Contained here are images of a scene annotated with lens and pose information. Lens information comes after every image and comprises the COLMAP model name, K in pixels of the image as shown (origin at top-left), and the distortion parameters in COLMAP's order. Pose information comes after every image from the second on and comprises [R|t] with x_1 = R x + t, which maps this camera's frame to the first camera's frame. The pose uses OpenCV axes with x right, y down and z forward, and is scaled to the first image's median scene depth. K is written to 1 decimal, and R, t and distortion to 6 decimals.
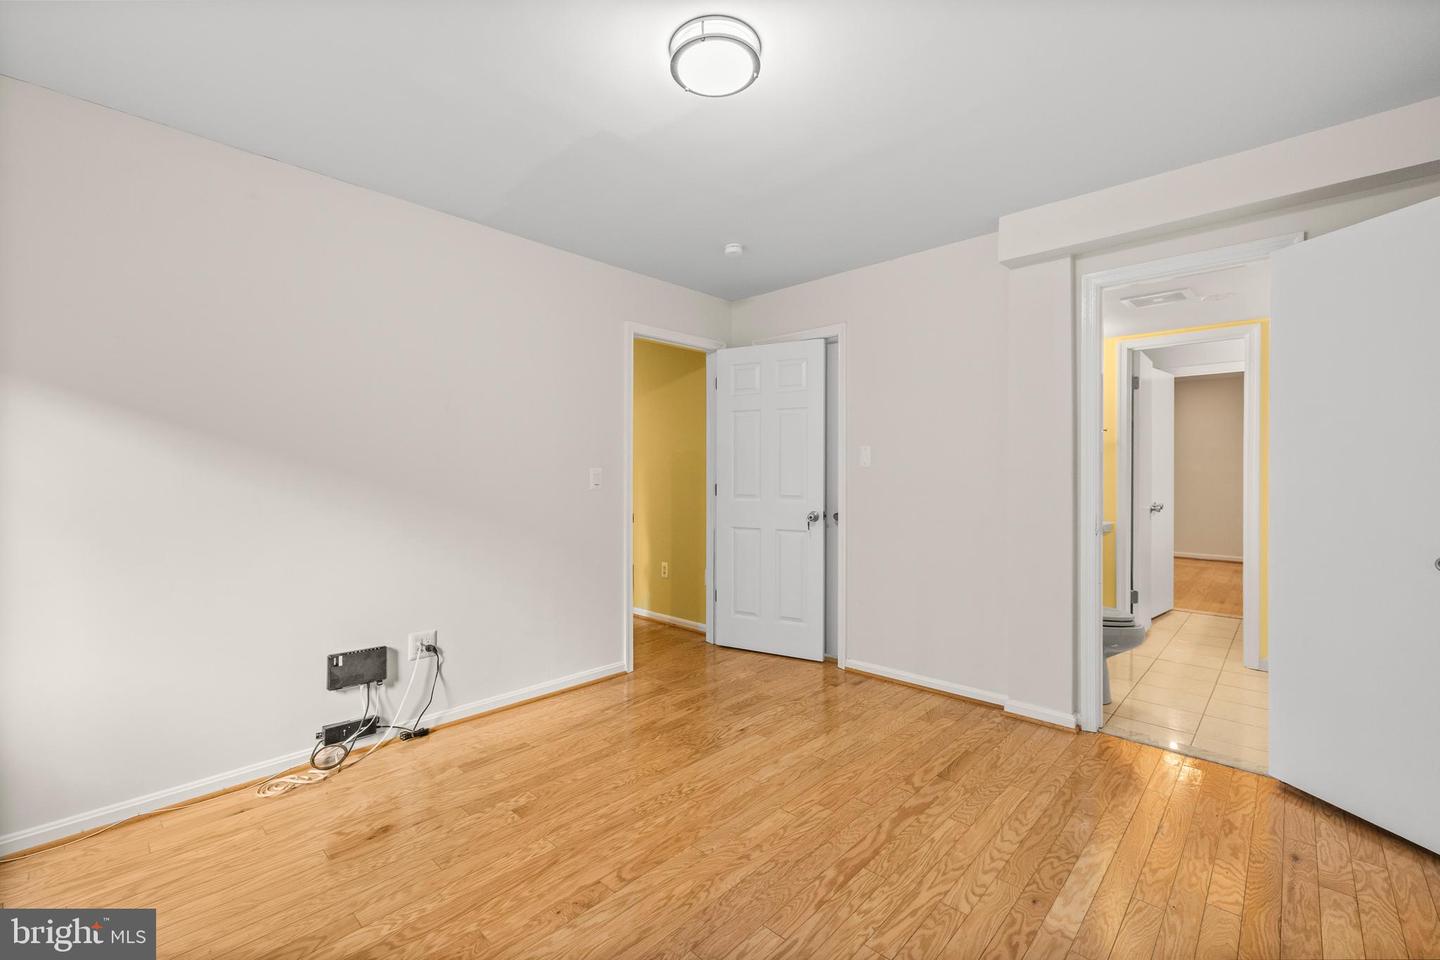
lens RADIAL K [[610.0, 0, 709.6], [0, 610.0, 470.9], [0, 0, 1]] dist [0.000894, 0.000911]
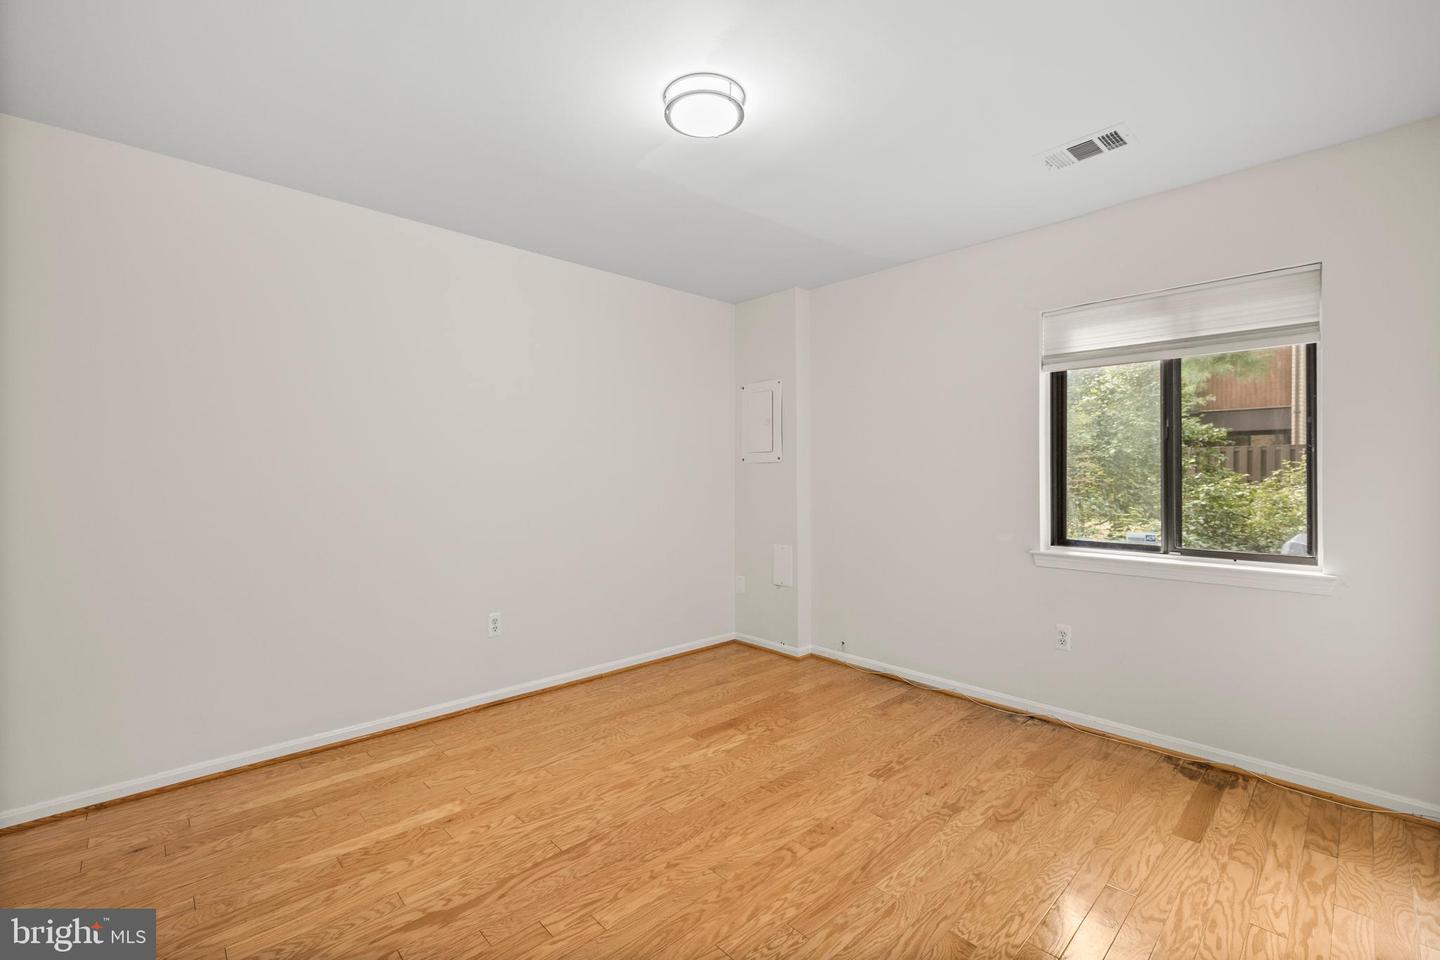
lens RADIAL K [[610.0, 0, 709.6], [0, 610.0, 470.9], [0, 0, 1]] dist [0.000894, 0.000911]
pose [[-0.998433, -0.000684, 0.055958, -0.059201], [-0.001018, 0.999982, -0.005933, 0.001197], [-0.055953, -0.005981, -0.998416, 2.014153]]
